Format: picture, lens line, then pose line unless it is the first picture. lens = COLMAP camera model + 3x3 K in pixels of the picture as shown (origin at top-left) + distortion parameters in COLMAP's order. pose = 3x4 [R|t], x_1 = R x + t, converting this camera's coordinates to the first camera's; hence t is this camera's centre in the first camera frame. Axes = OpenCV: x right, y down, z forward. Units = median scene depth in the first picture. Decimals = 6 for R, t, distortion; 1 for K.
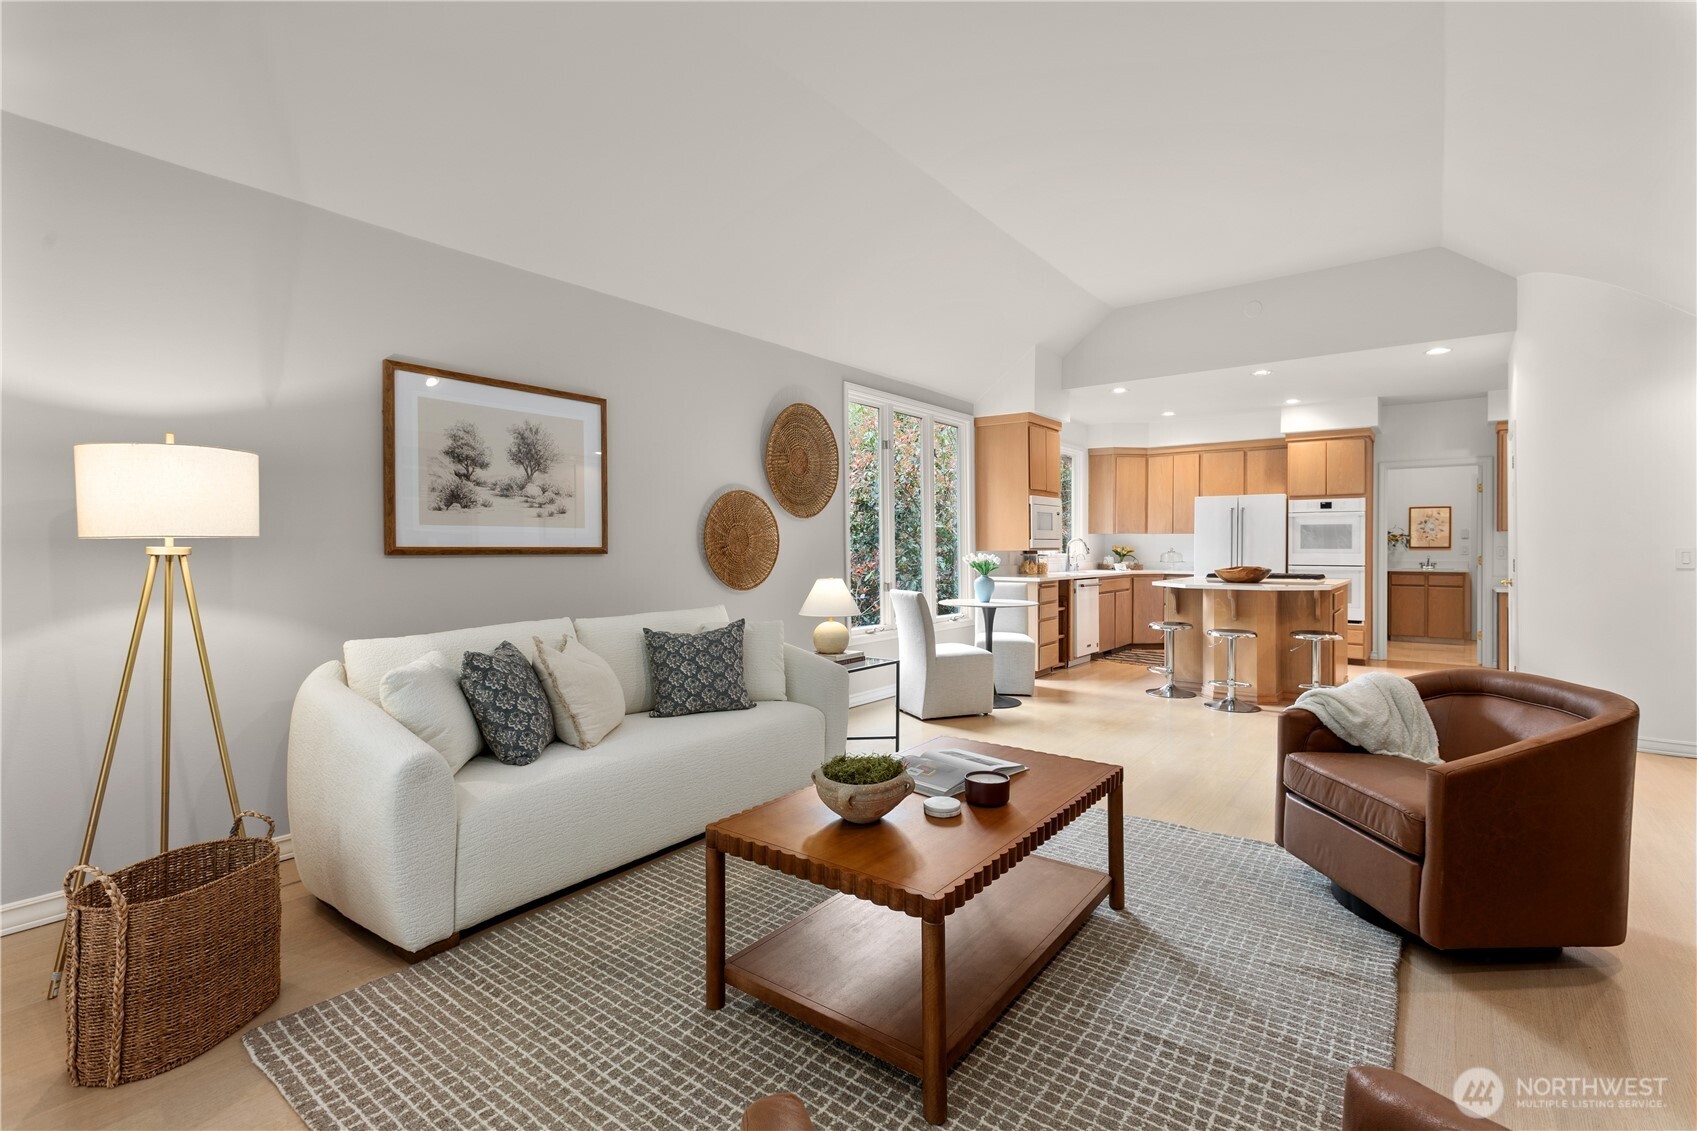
lens RADIAL K [[770.8, 0, 864.7], [0, 770.8, 548.9], [0, 0, 1]] dist [0.004336, 0.000431]
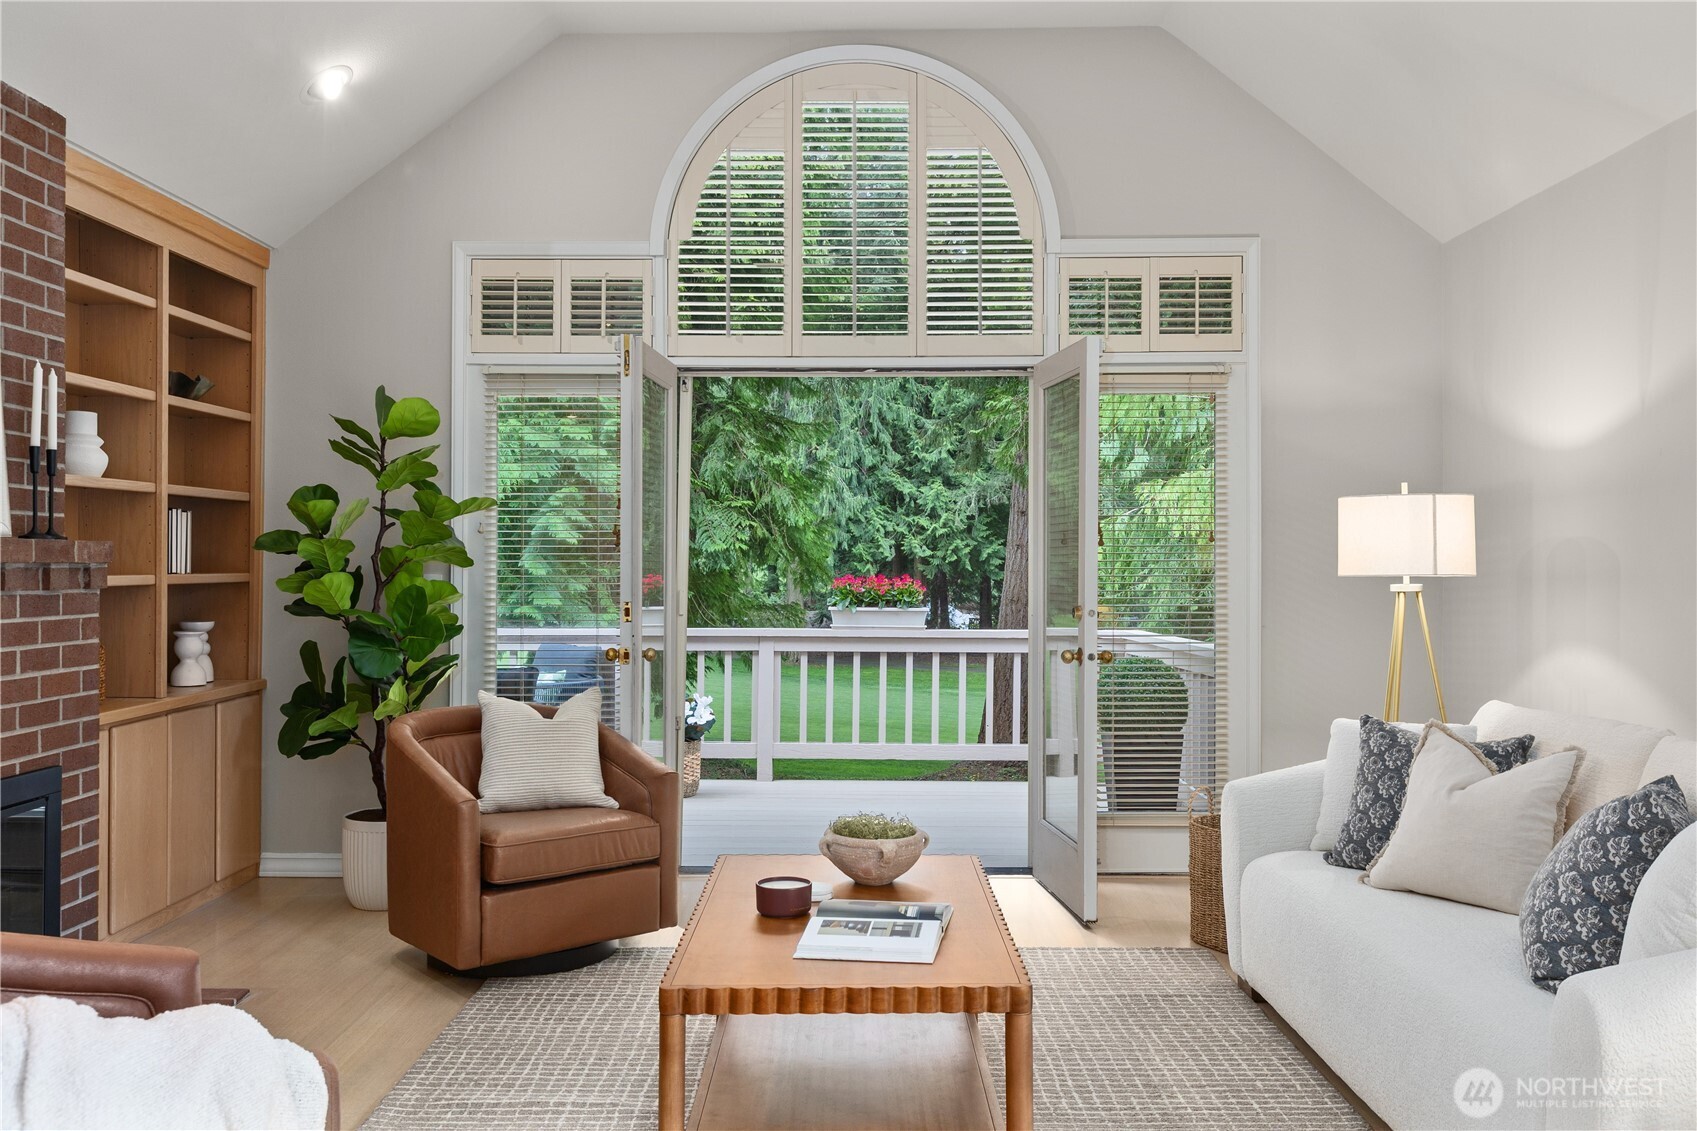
lens RADIAL K [[1407.3, 0, 853.7], [0, 1407.3, 555.9], [0, 0, 1]] dist [-0.001463, -0.003032]
pose [[-0.806611, -0.001190, -0.591081, 0.276299], [-0.002561, 0.999996, 0.001481, -0.013057], [0.591077, 0.002709, -0.806611, 0.637103]]
